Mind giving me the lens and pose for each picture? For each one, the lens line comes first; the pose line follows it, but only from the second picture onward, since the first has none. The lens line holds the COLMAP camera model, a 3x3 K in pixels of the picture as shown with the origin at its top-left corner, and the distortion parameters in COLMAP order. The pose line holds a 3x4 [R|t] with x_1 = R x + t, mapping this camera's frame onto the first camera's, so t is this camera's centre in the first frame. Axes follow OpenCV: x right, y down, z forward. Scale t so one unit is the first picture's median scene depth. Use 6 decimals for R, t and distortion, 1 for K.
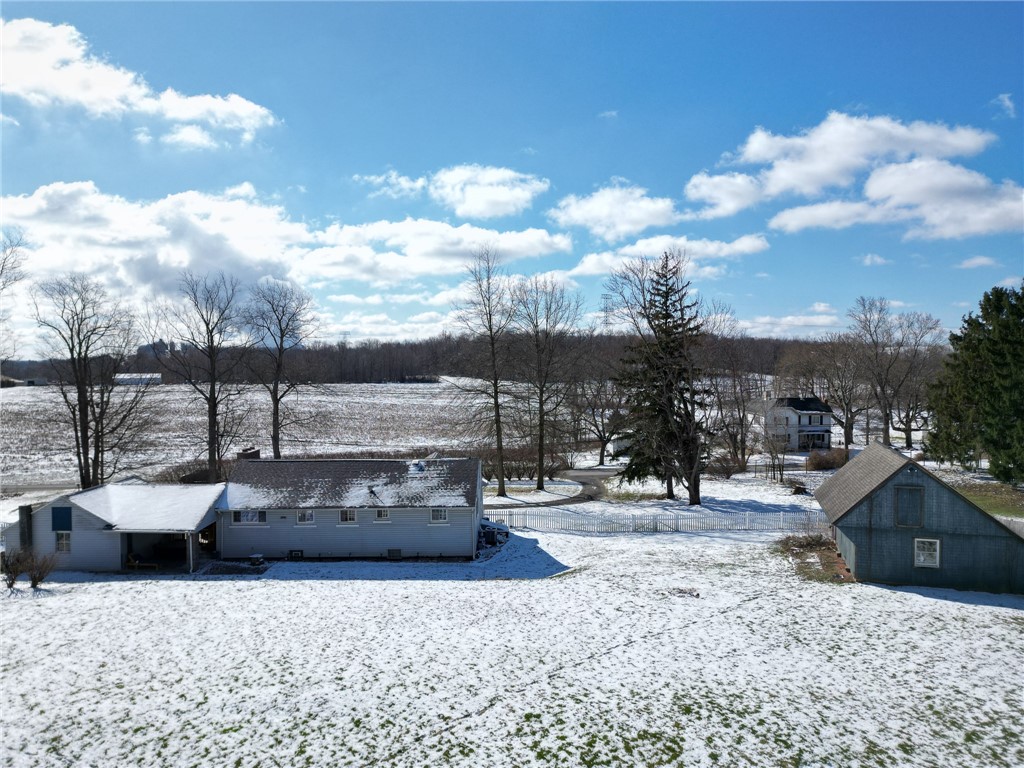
lens RADIAL K [[725.7, 0, 515.7], [0, 725.7, 382.9], [0, 0, 1]] dist [0.065648, -0.056290]
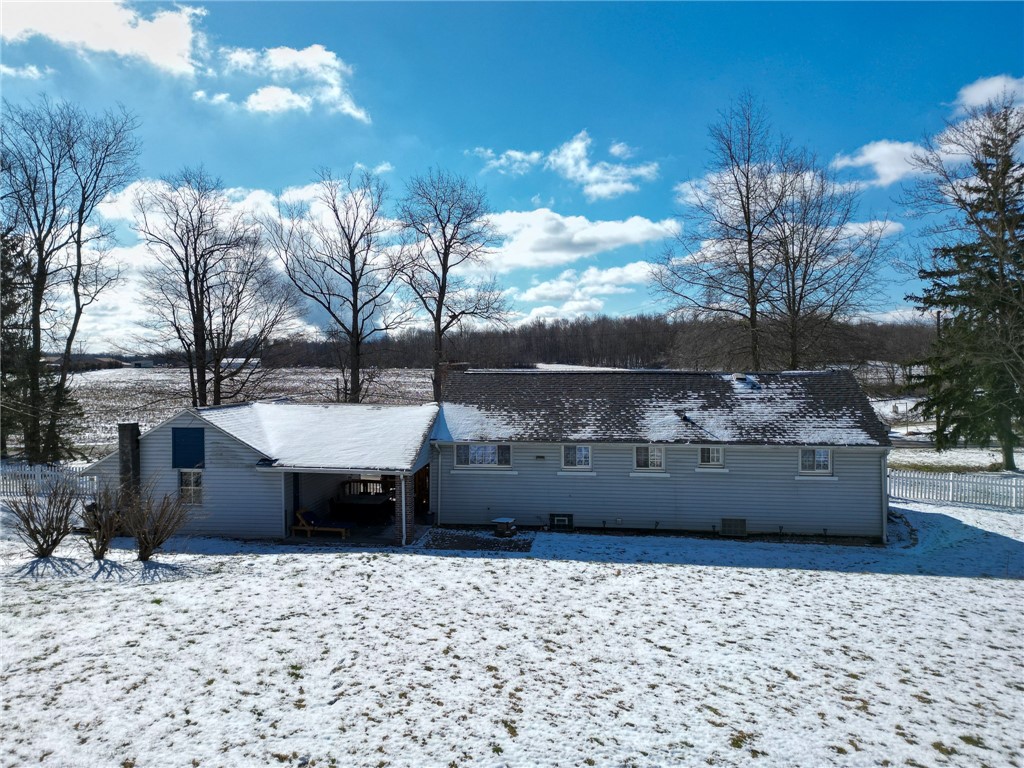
lens RADIAL K [[712.2, 0, 513.4], [0, 712.2, 379.5], [0, 0, 1]] dist [0.136363, -0.189156]
pose [[0.994531, 0.003636, -0.104382, -0.295787], [-0.003954, 0.999988, -0.002848, 0.129730], [0.104370, 0.003245, 0.994533, 0.449438]]
